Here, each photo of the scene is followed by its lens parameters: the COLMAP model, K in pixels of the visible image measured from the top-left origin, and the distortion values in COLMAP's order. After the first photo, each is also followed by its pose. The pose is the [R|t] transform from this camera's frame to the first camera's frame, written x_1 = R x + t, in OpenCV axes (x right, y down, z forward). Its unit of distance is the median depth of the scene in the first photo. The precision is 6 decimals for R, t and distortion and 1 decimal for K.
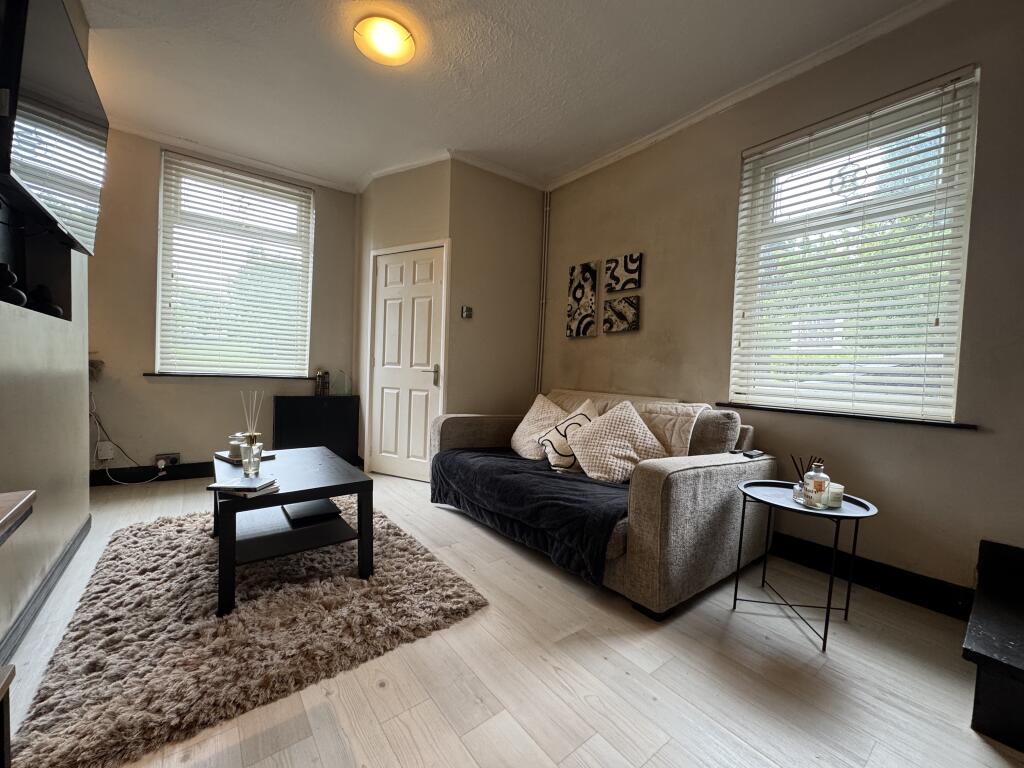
lens RADIAL K [[406.9, 0, 511.3], [0, 406.9, 385.0], [0, 0, 1]] dist [-0.003540, 0.000492]
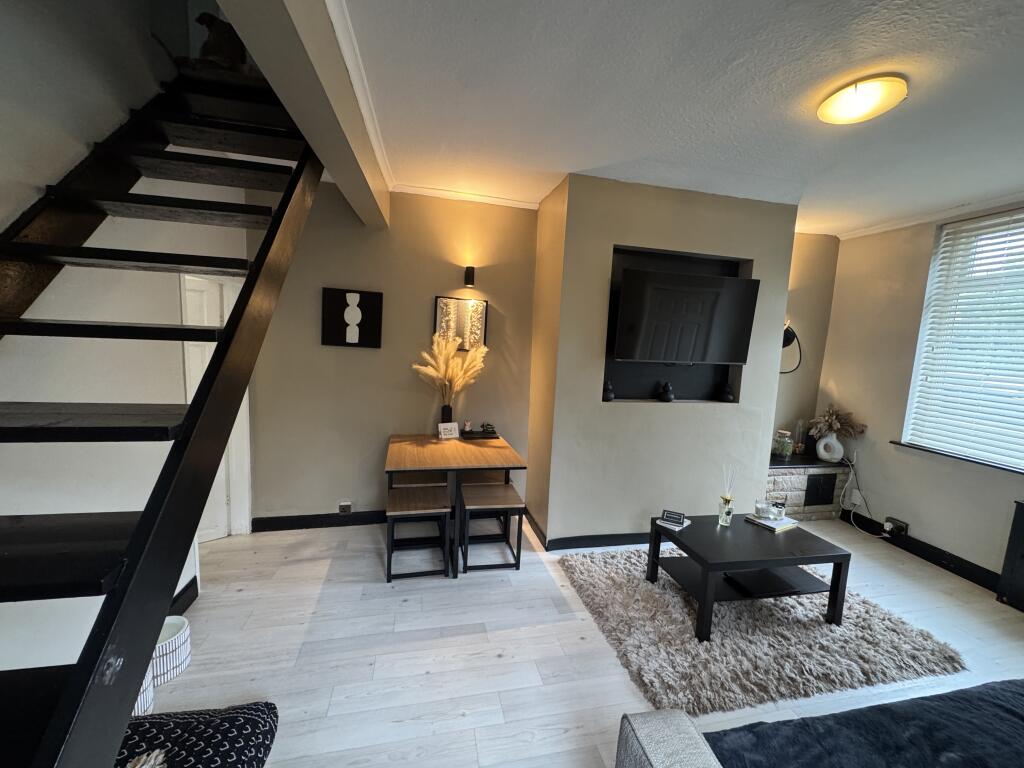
lens RADIAL K [[406.9, 0, 512.1], [0, 406.9, 384.9], [0, 0, 1]] dist [-0.003540, 0.000492]
pose [[-0.427946, 0.041241, -0.902863, 0.541882], [-0.094636, 0.991422, 0.090143, -0.187561], [0.898836, 0.124020, -0.420373, 0.539084]]
